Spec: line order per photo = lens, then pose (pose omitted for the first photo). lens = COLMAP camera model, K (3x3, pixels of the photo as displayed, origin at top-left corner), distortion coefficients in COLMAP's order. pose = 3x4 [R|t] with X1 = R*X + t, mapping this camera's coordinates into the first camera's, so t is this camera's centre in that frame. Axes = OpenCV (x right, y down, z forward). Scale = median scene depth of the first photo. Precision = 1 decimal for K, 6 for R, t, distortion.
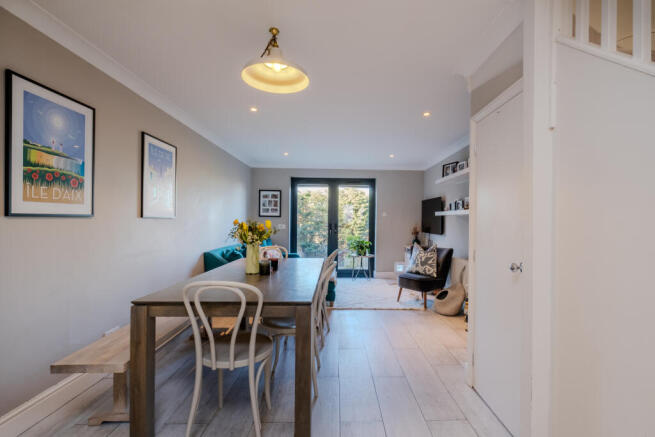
lens RADIAL K [[285.1, 0, 331.4], [0, 285.1, 220.1], [0, 0, 1]] dist [-0.000221, -0.000057]
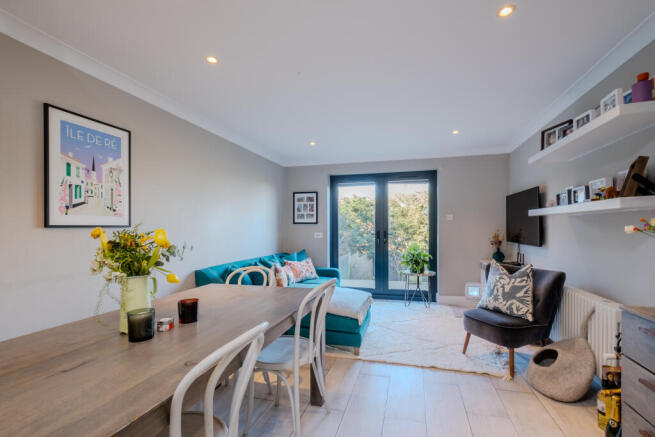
lens RADIAL K [[283.1, 0, 337.0], [0, 283.1, 227.5], [0, 0, 1]] dist [-0.002545, -0.000392]
pose [[0.969761, -0.017481, -0.243430, 0.092067], [0.017837, 0.999841, -0.000742, 0.001888], [0.243404, -0.003623, 0.969918, 0.254098]]
